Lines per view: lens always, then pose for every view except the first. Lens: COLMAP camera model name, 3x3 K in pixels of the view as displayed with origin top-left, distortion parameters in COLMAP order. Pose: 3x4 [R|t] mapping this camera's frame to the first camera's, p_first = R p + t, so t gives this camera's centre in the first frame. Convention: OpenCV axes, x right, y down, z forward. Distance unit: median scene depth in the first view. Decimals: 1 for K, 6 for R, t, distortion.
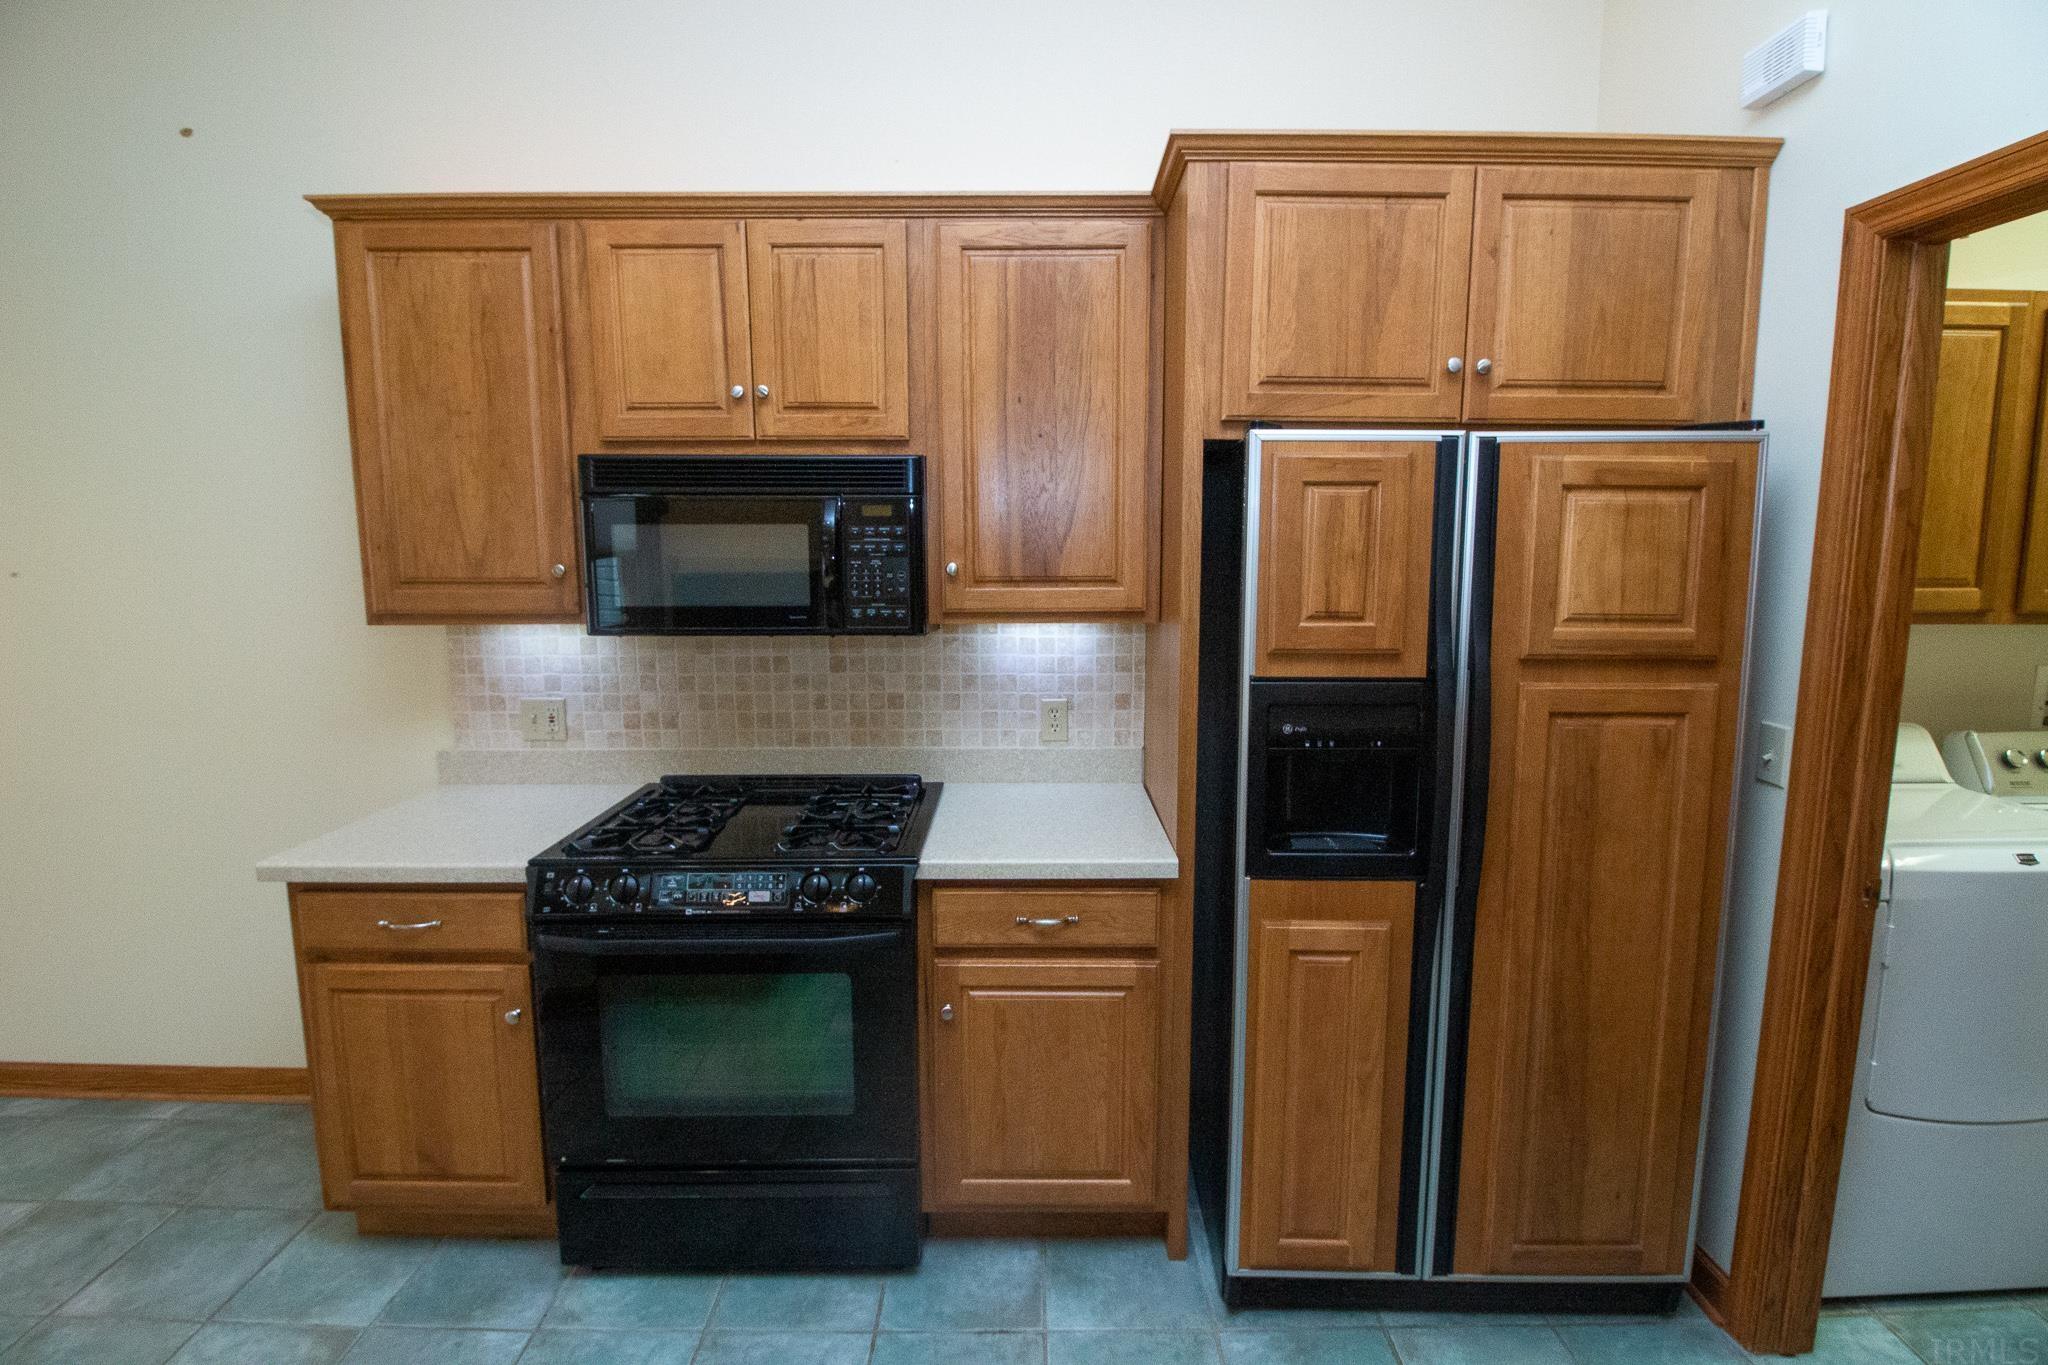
lens RADIAL K [[951.6, 0, 1033.7], [0, 951.6, 666.5], [0, 0, 1]] dist [-0.003905, -0.010737]
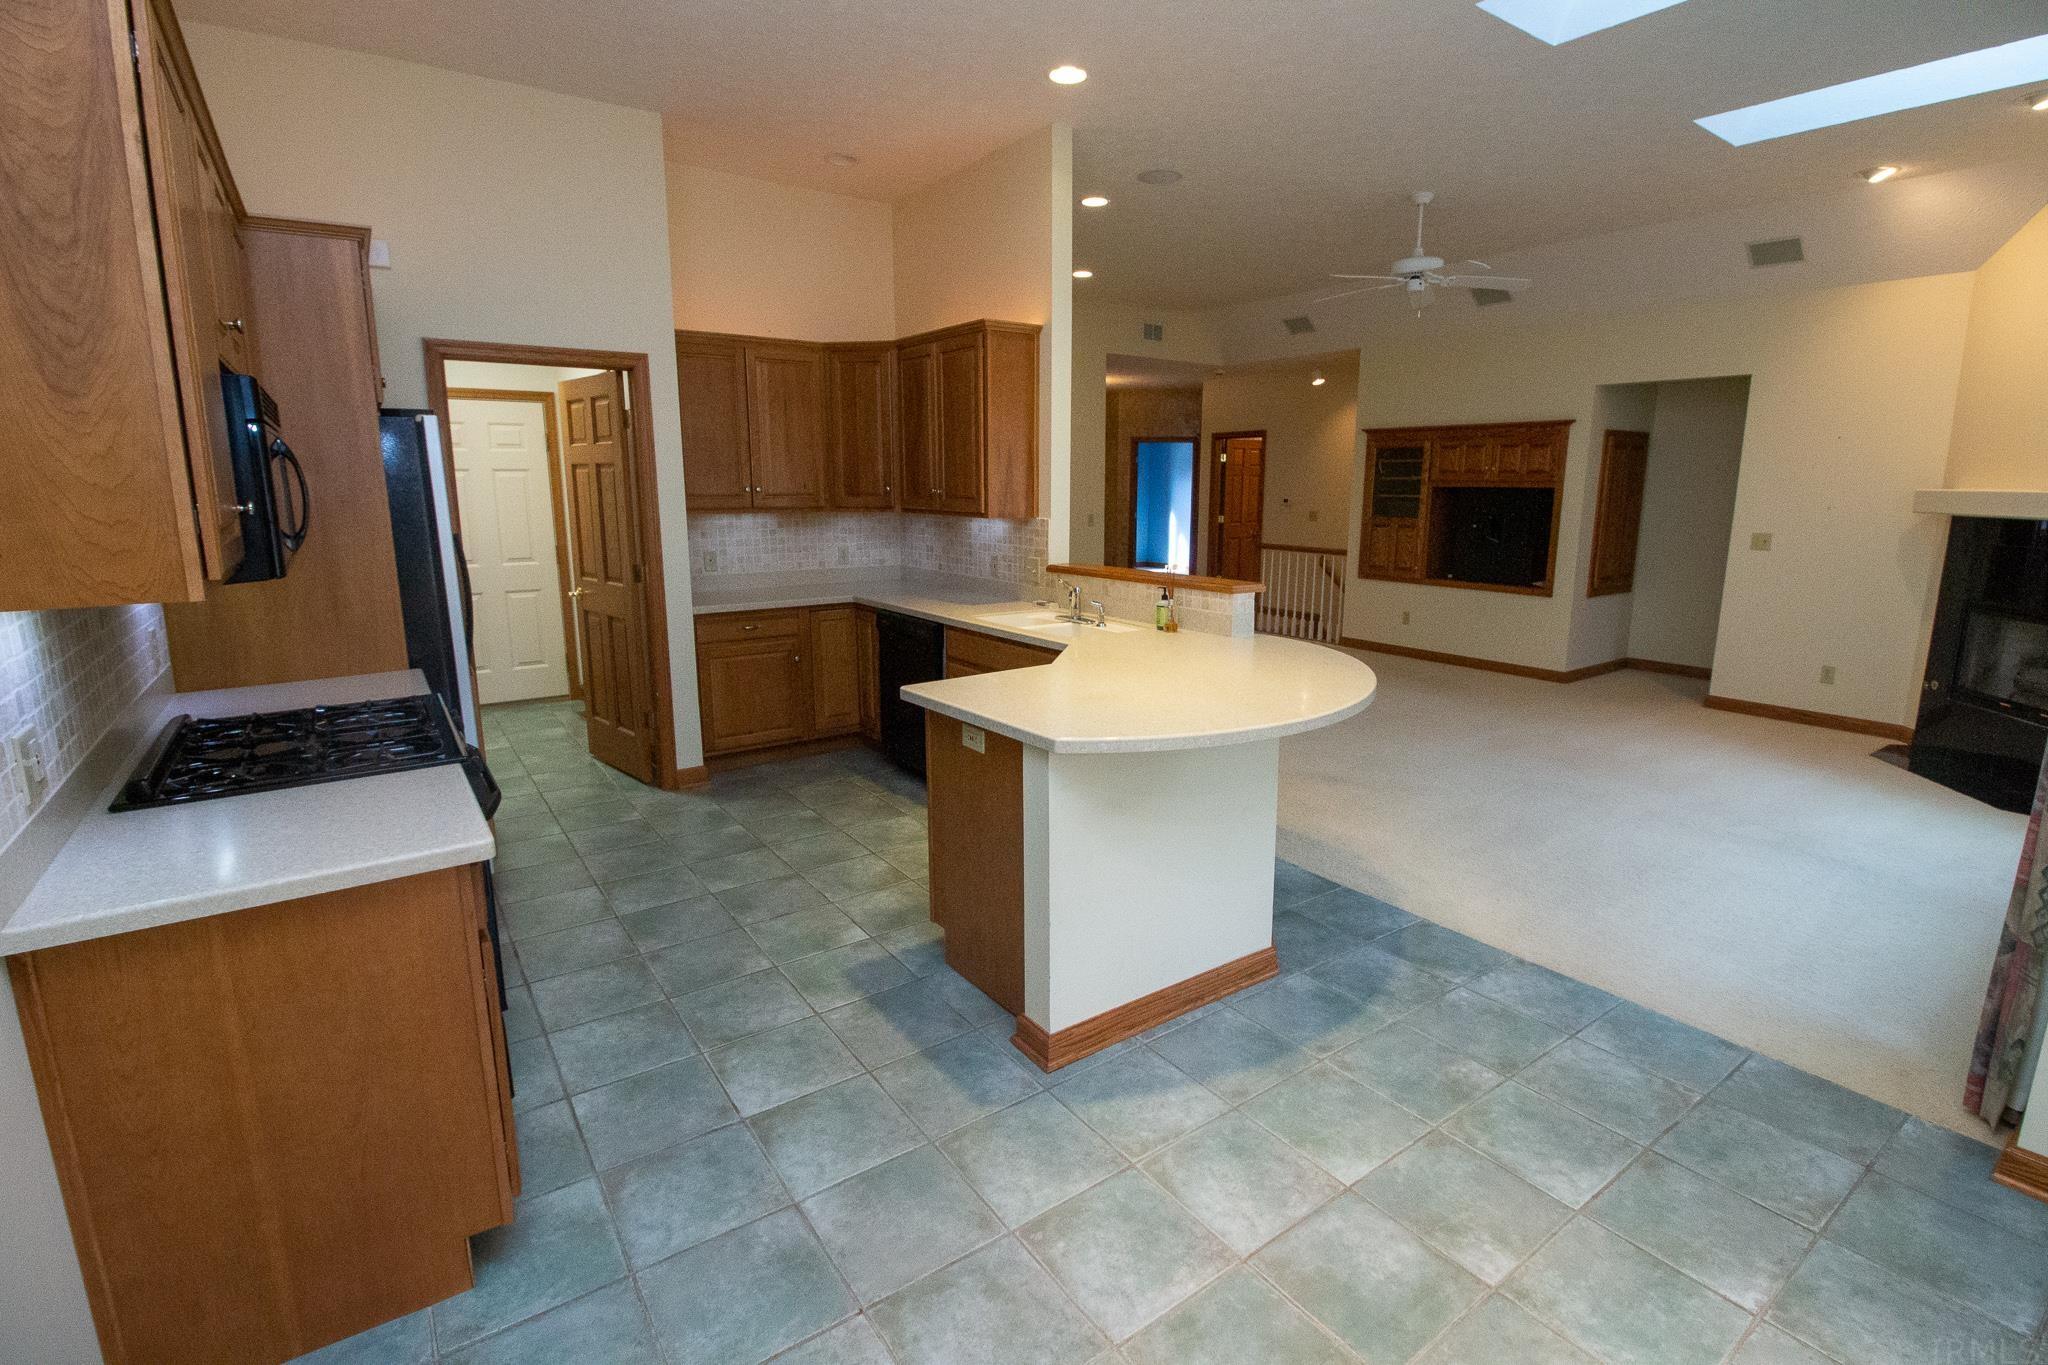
lens RADIAL K [[951.6, 0, 1033.7], [0, 951.6, 666.5], [0, 0, 1]] dist [-0.003905, -0.010737]
pose [[-0.573477, -0.159230, 0.803598, -1.595862], [0.107028, 0.957959, 0.266194, -0.111649], [-0.812200, 0.238663, -0.532325, 0.902603]]
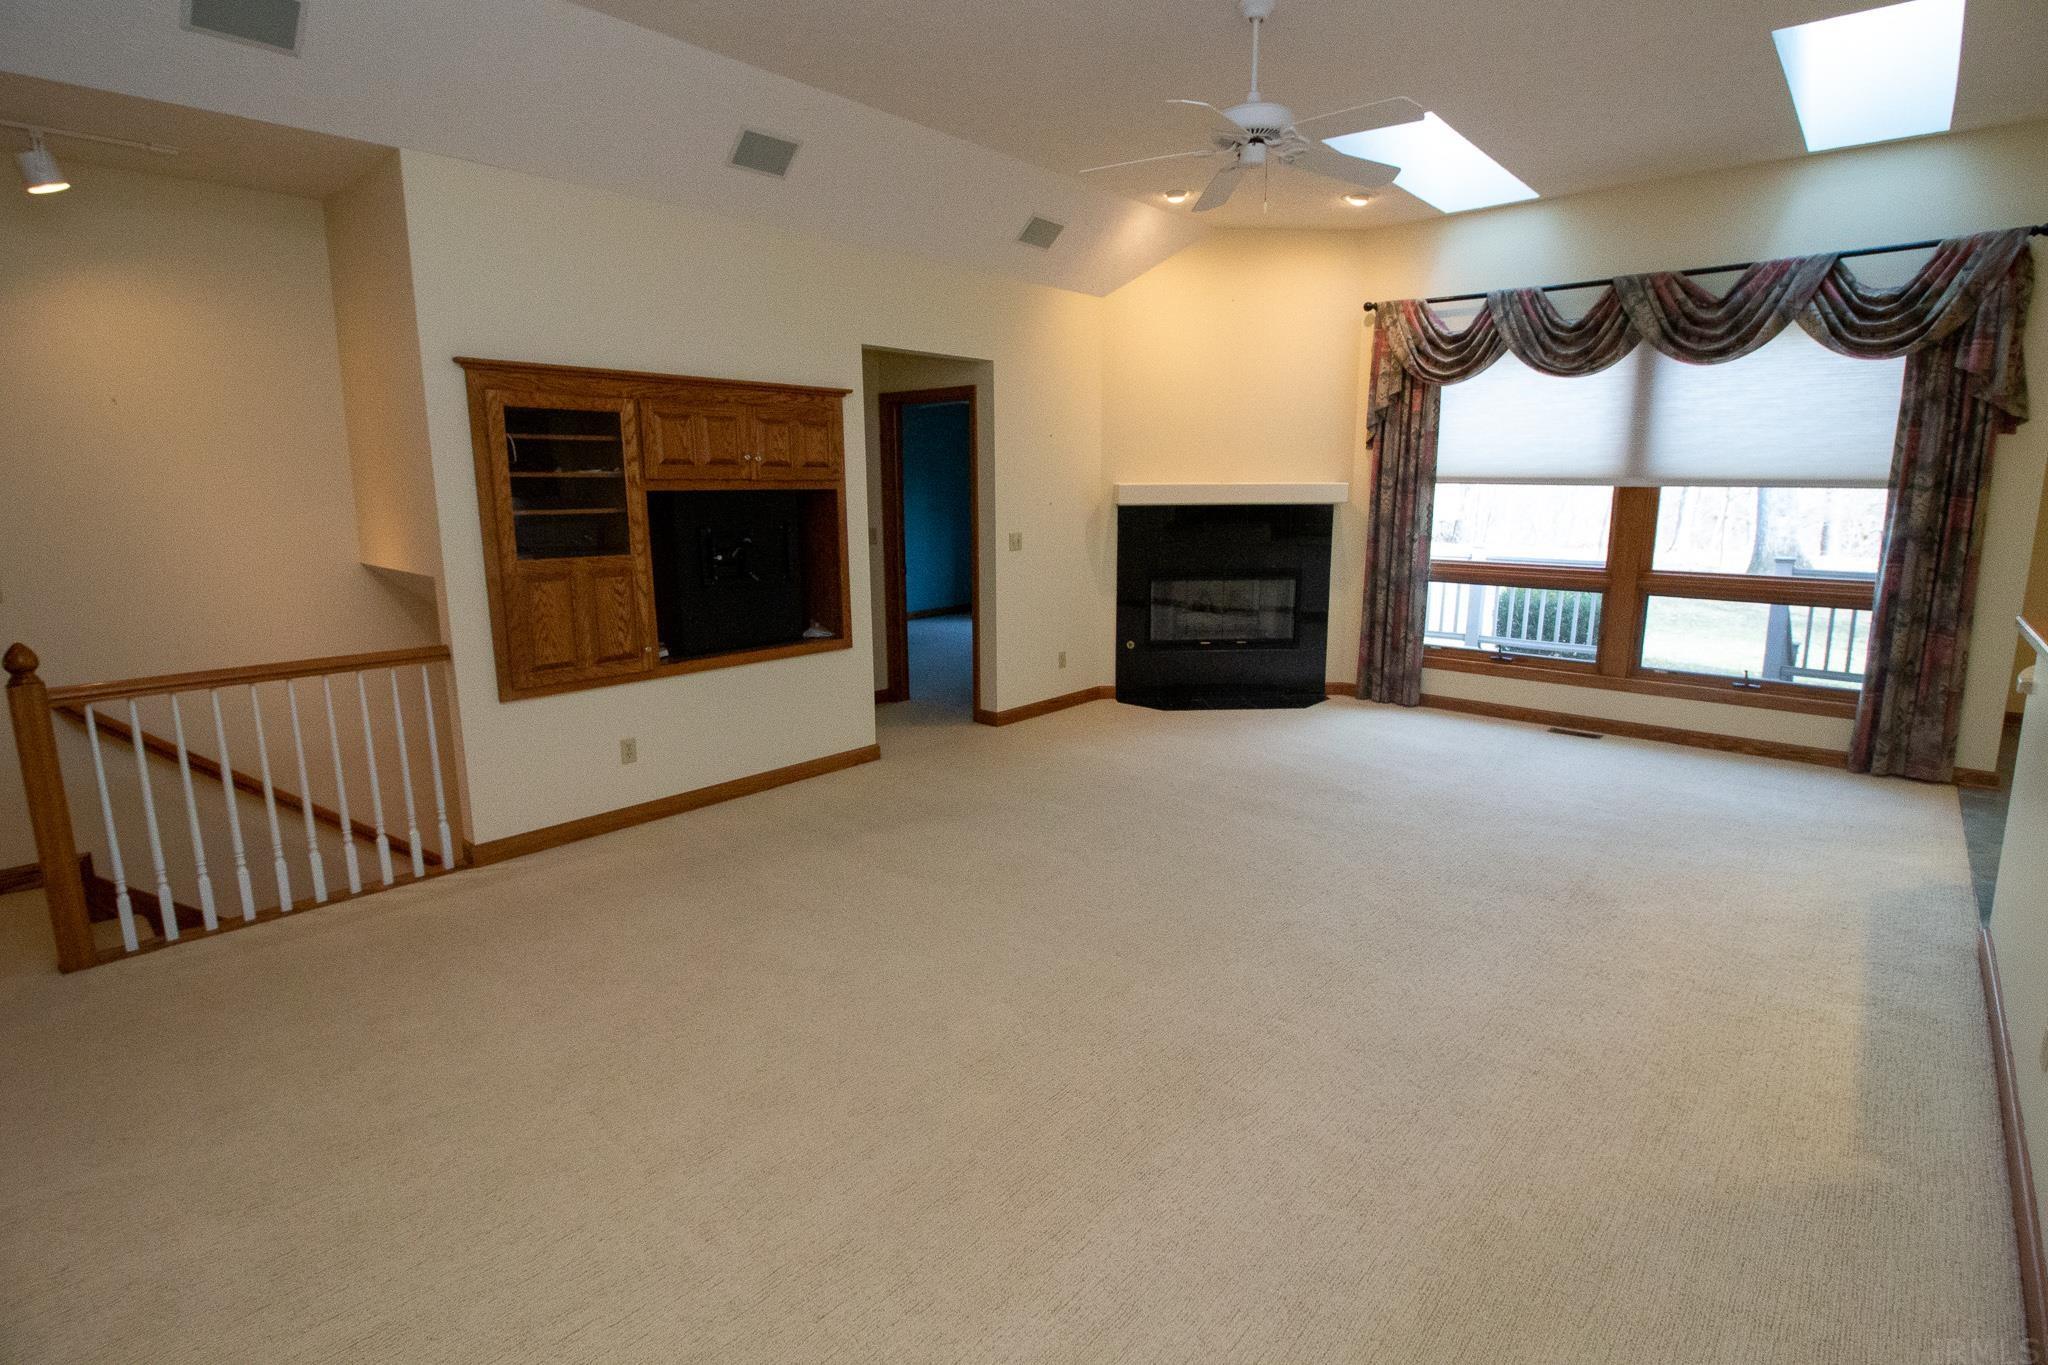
lens RADIAL K [[992.0, 0, 1028.8], [0, 992.0, 660.6], [0, 0, 1]] dist [0.001023, -0.012975]
pose [[-0.673425, 0.132357, -0.727310, 1.637035], [-0.096649, 0.959634, 0.264124, 0.098995], [0.732910, 0.248161, -0.633449, -0.610545]]
